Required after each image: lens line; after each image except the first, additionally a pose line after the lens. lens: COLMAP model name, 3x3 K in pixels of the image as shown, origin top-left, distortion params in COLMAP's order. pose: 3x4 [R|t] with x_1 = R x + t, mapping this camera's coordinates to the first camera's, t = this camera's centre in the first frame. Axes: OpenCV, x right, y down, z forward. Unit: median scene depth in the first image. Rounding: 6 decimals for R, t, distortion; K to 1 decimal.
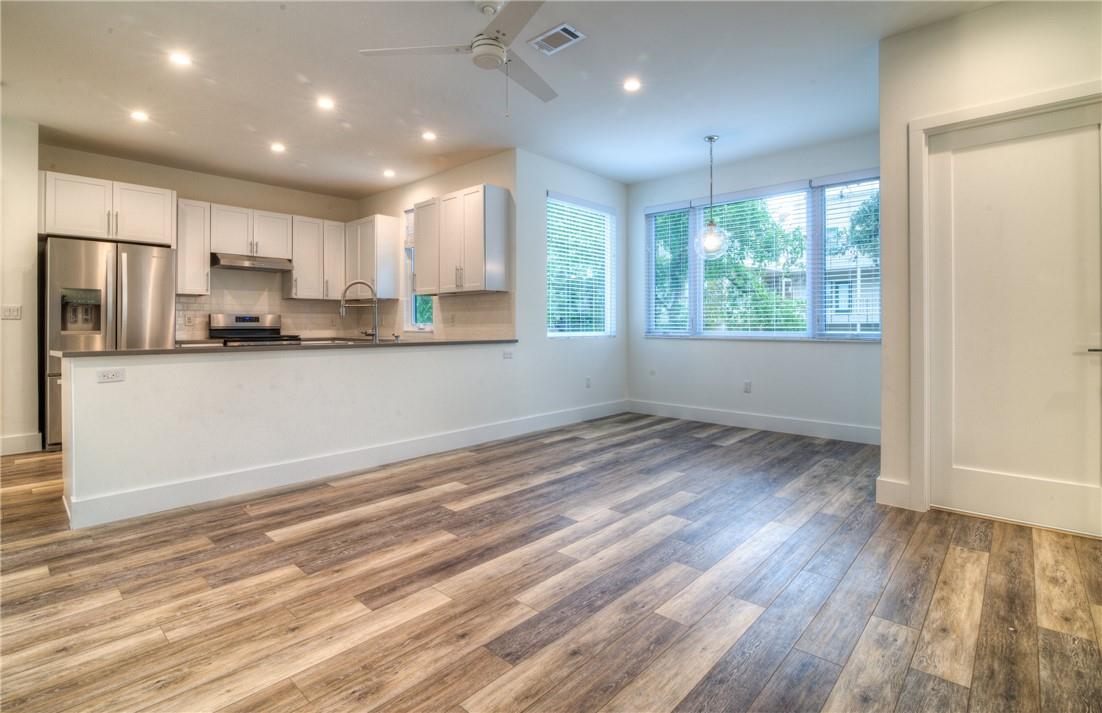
lens RADIAL K [[523.5, 0, 560.6], [0, 523.5, 326.0], [0, 0, 1]] dist [-0.024285, 0.002694]
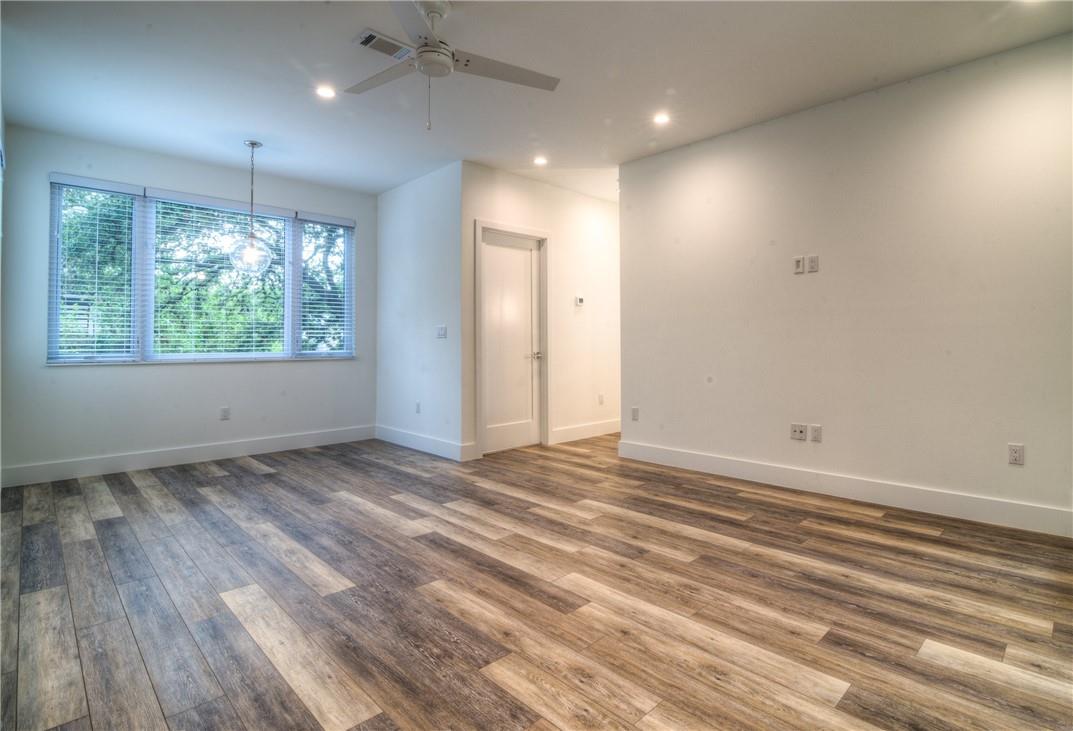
lens RADIAL K [[532.5, 0, 570.3], [0, 532.5, 333.5], [0, 0, 1]] dist [-0.012357, 0.001118]
pose [[0.043275, 0.016206, 0.998932, -0.994731], [0.009174, 0.999820, -0.016618, -0.004449], [-0.999021, 0.009883, 0.043118, 0.651614]]
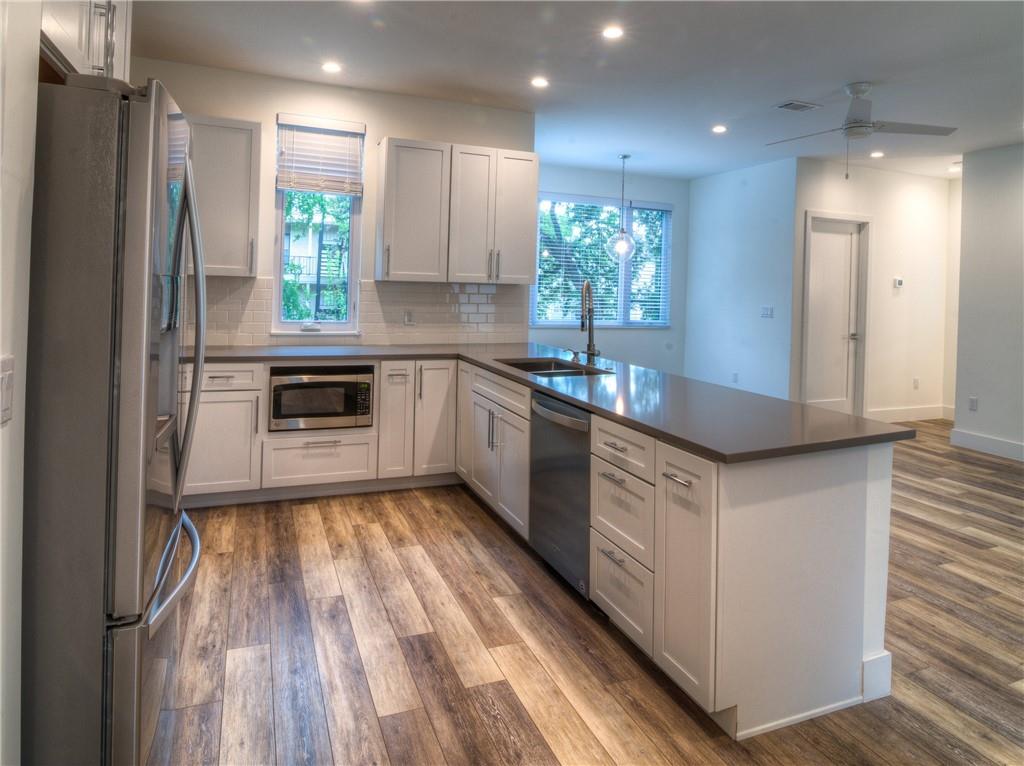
lens RADIAL K [[632.2, 0, 521.7], [0, 632.2, 287.8], [0, 0, 1]] dist [-0.007064, 0.001553]
pose [[0.417972, 0.010155, 0.908403, -1.712086], [-0.028753, 0.999584, 0.002055, -0.107052], [-0.908005, -0.026978, 0.418091, 0.995127]]
